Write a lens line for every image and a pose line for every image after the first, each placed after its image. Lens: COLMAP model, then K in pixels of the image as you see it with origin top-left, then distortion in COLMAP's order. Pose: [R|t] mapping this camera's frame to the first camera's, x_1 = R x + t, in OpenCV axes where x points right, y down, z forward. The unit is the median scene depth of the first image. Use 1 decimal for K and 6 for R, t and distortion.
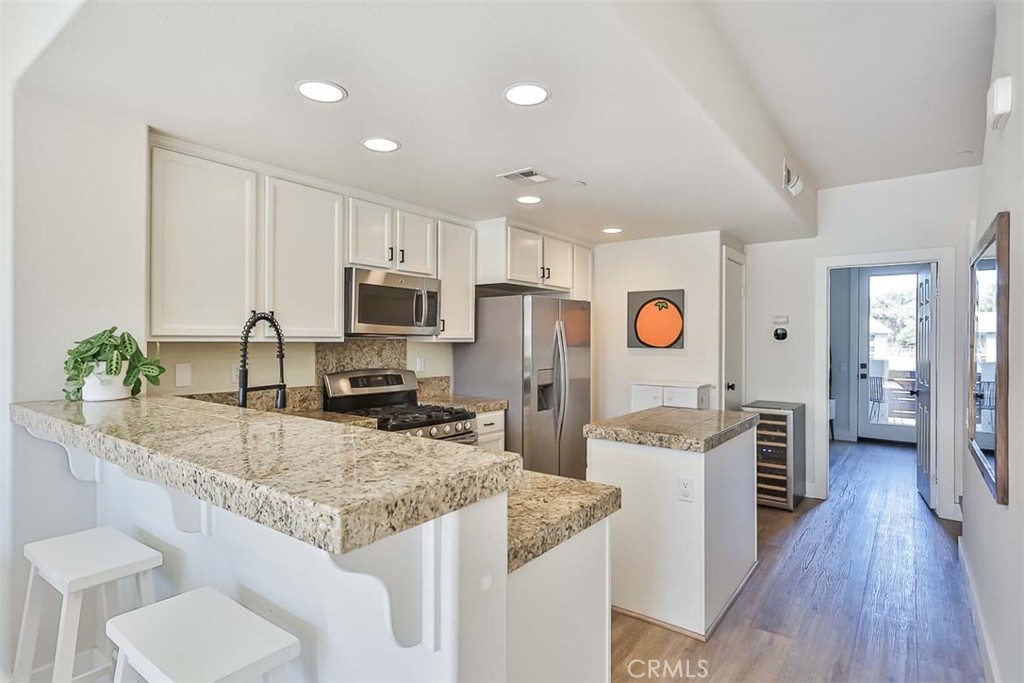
lens RADIAL K [[539.7, 0, 522.9], [0, 539.7, 340.1], [0, 0, 1]] dist [0.007594, 0.001167]
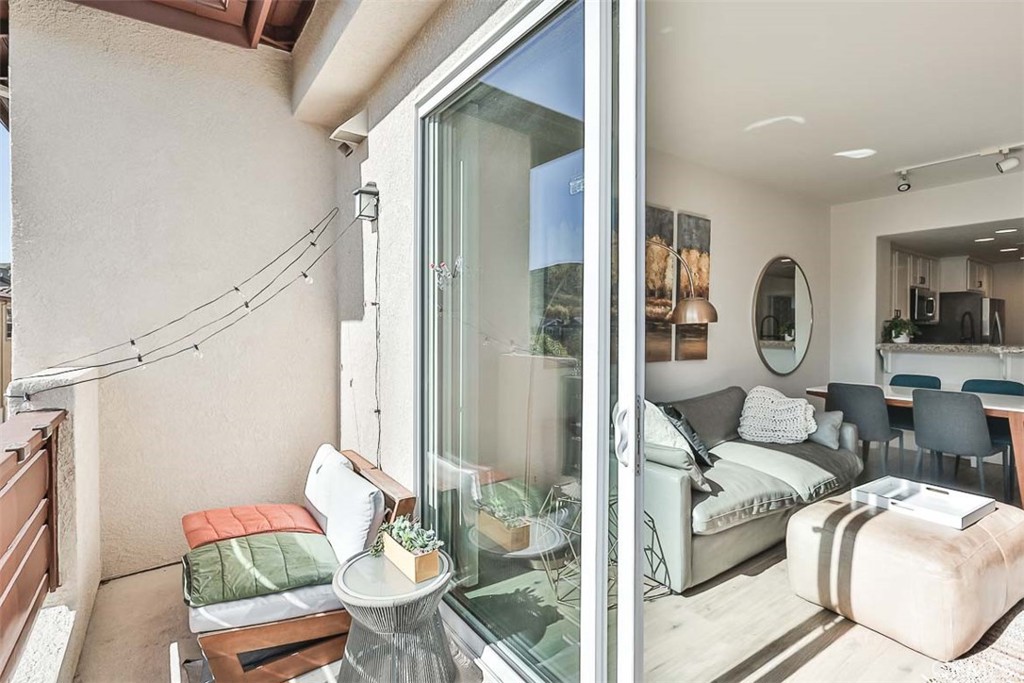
lens RADIAL K [[494.7, 0, 492.8], [0, 494.7, 337.7], [0, 0, 1]] dist [-0.005879, 0.002452]
pose [[0.945669, 0.001778, -0.325126, -0.984317], [0.003337, 0.999879, 0.015172, 0.018511], [0.325114, -0.015433, 0.945549, -1.077463]]
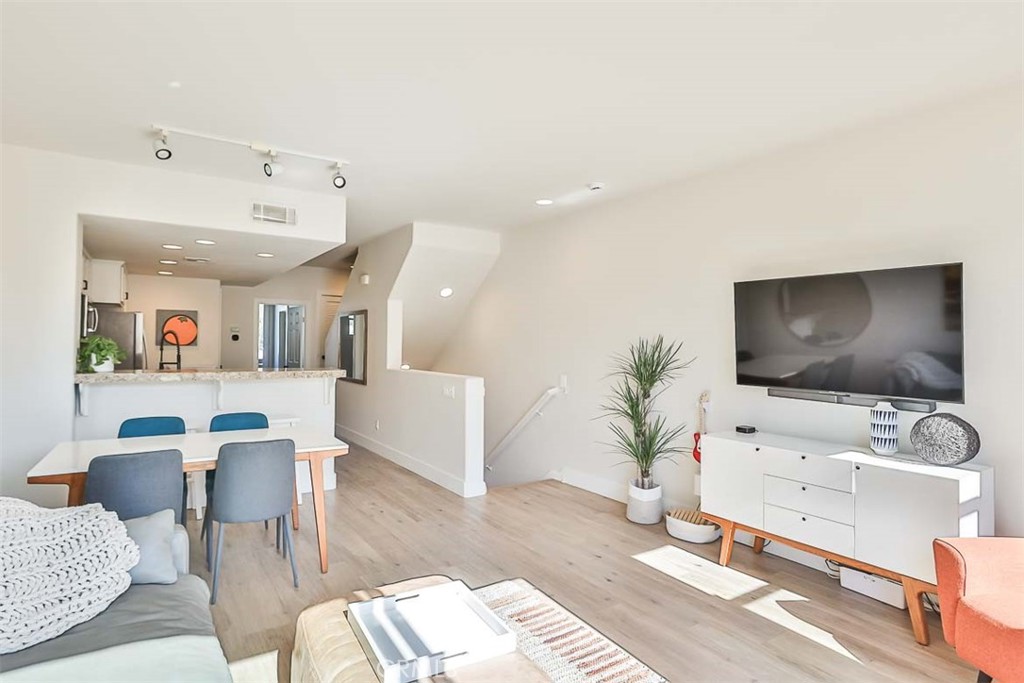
lens RADIAL K [[543.2, 0, 508.2], [0, 543.2, 337.9], [0, 0, 1]] dist [0.000101, 0.000266]
pose [[0.339699, 0.004453, 0.940524, -1.086677], [-0.003246, 0.999988, -0.003562, -0.006879], [-0.940529, -0.001843, 0.339709, -0.550106]]
